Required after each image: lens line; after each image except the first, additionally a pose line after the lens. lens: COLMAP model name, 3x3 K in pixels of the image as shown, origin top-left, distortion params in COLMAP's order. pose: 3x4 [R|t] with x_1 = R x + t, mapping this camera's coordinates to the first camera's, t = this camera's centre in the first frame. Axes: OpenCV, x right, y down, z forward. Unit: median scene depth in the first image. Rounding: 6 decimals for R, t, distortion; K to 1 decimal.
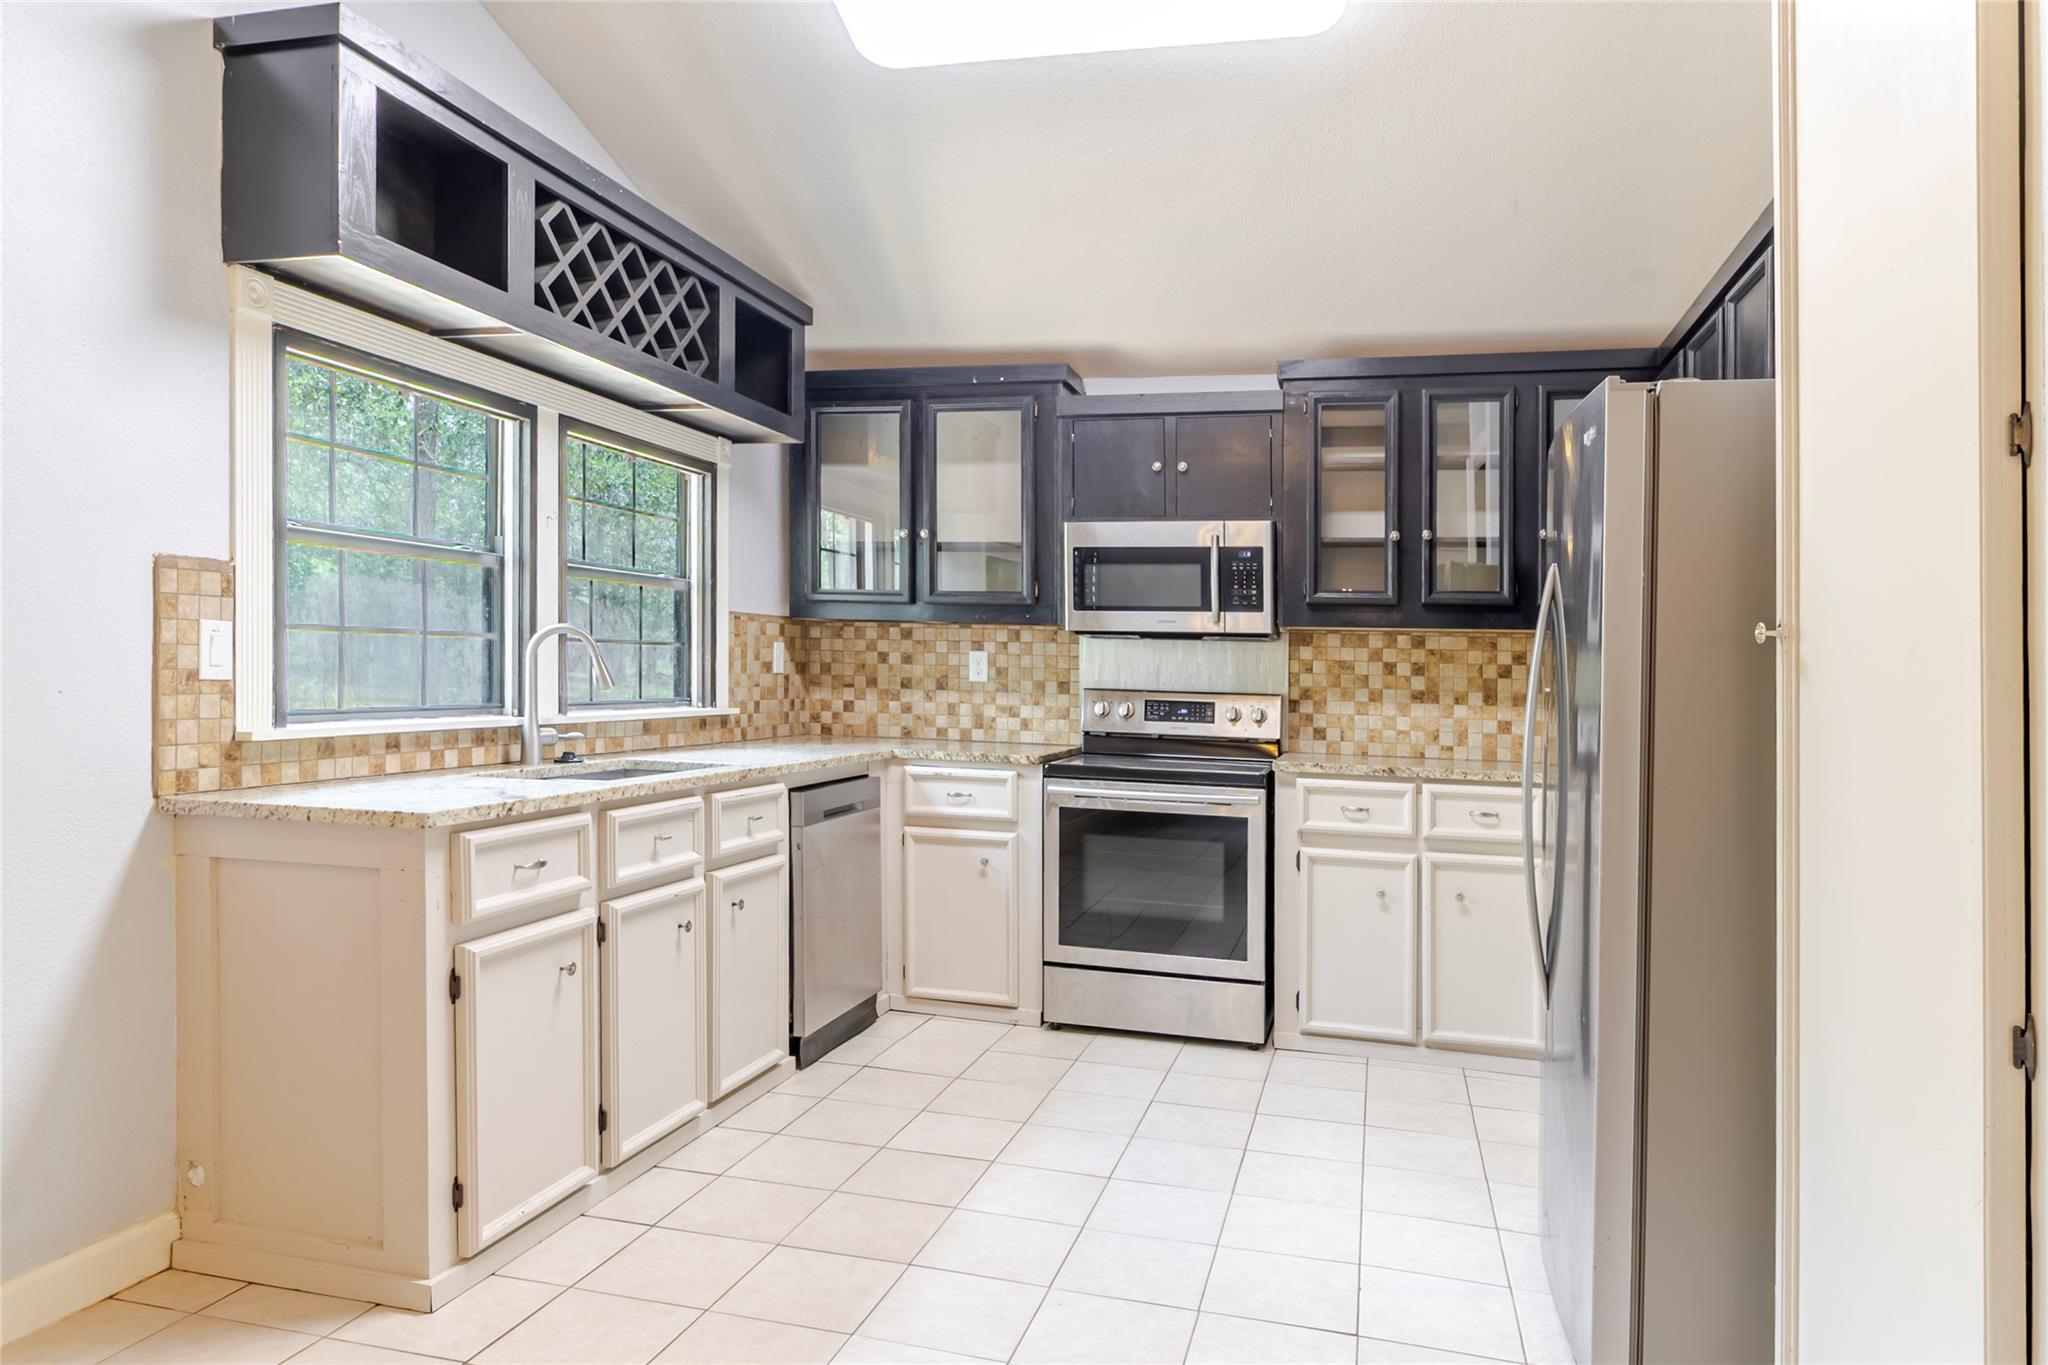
lens RADIAL K [[1296.1, 0, 966.6], [0, 1296.1, 510.0], [0, 0, 1]] dist [-0.001266, -0.000969]
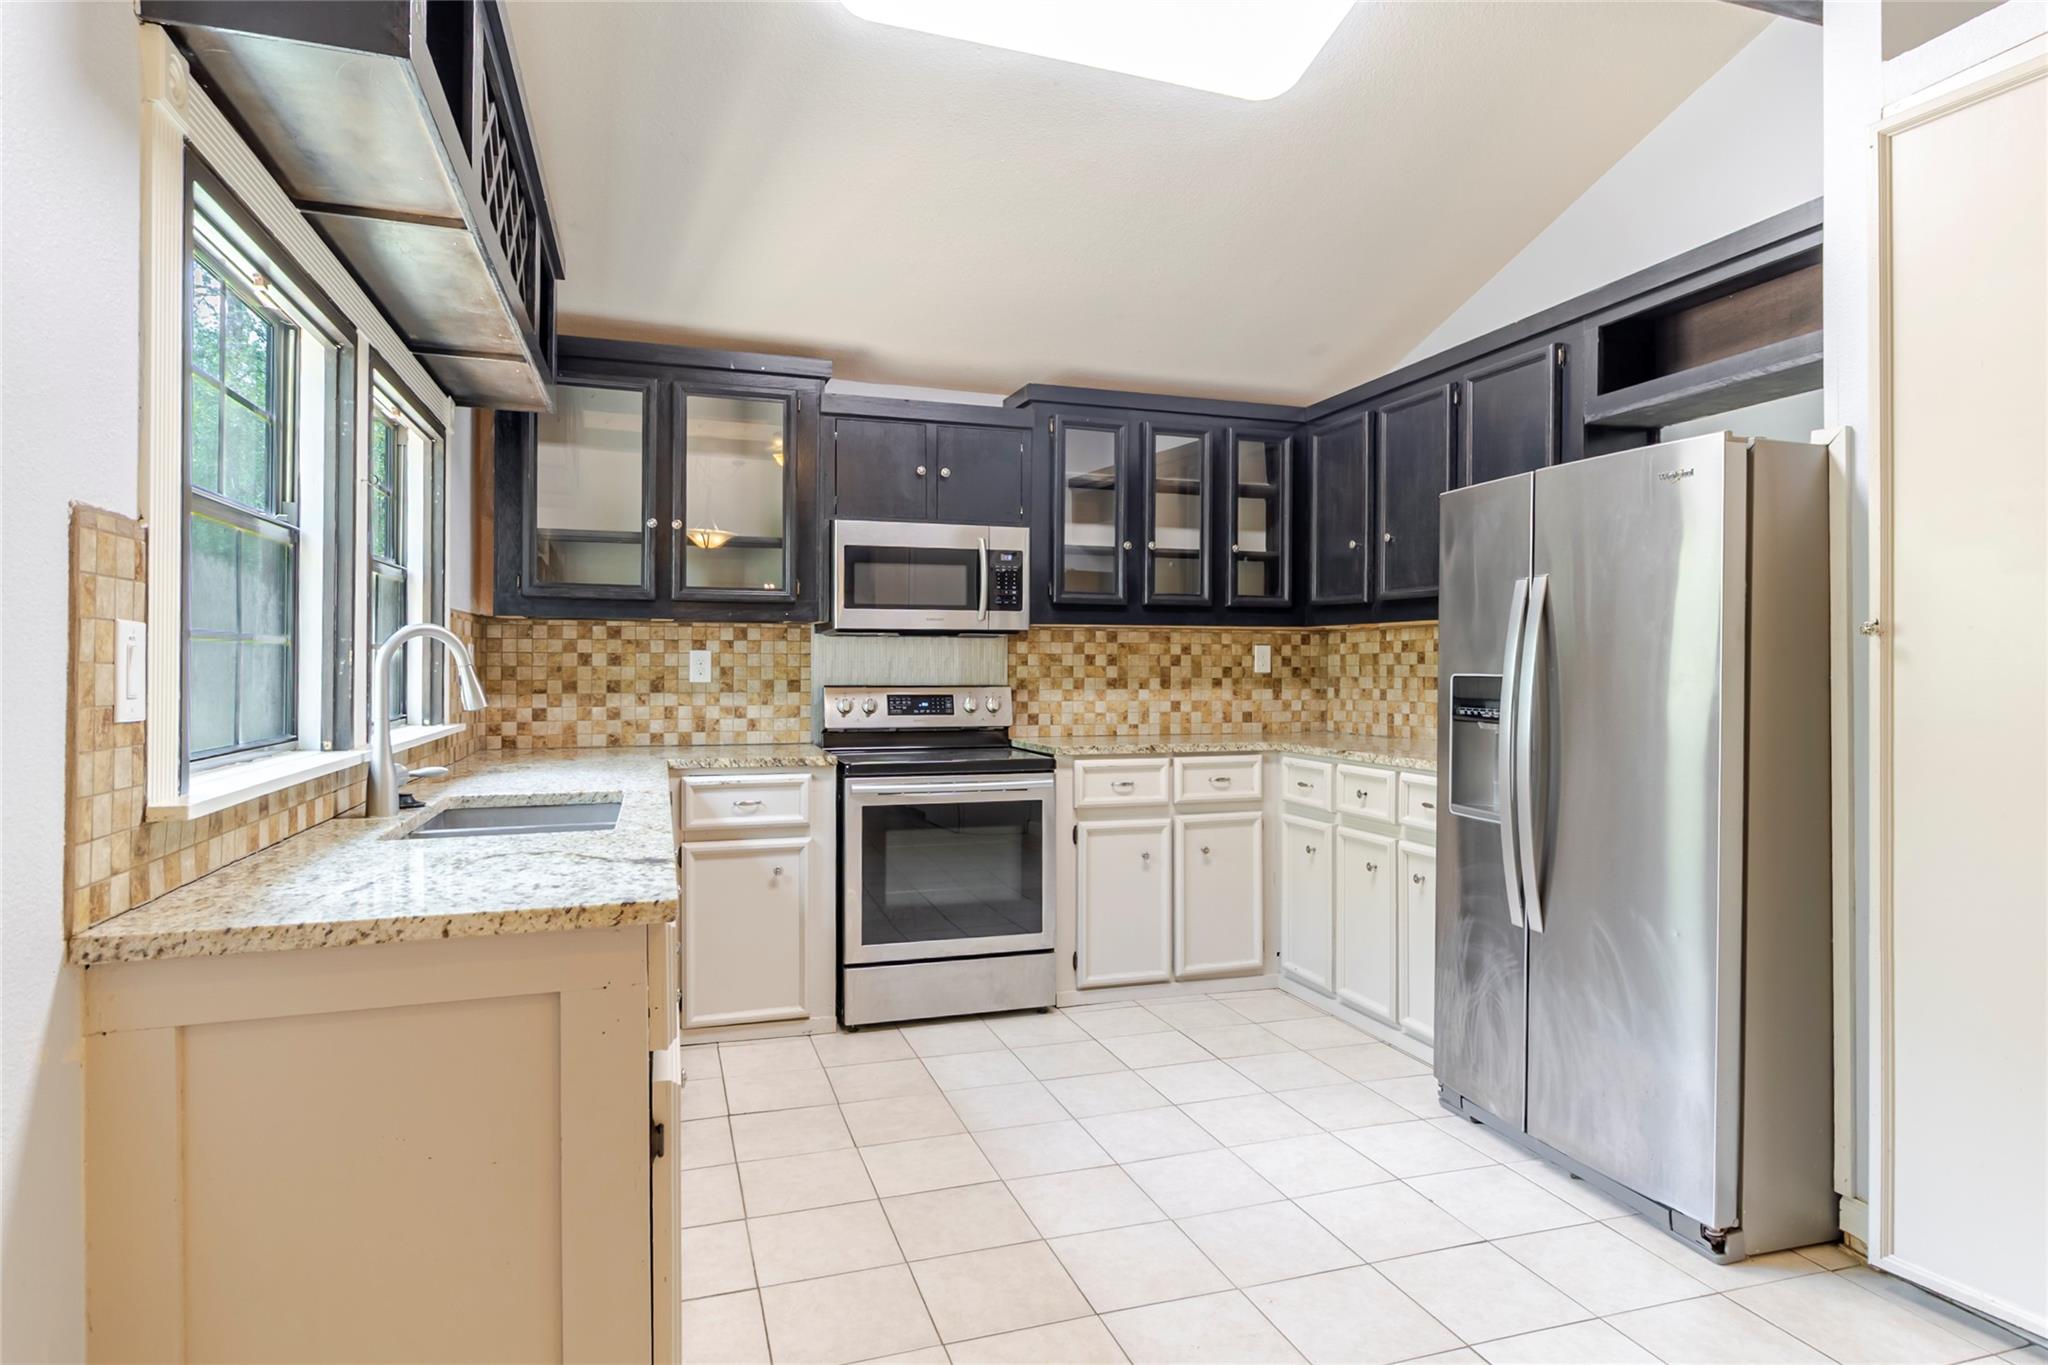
lens RADIAL K [[1142.9, 0, 1032.3], [0, 1142.9, 522.2], [0, 0, 1]] dist [-0.002399, 0.000798]
pose [[0.820651, 0.047882, 0.569420, -0.311810], [-0.049196, 0.998704, -0.013078, 0.015834], [-0.569308, -0.017281, 0.821943, 0.197943]]
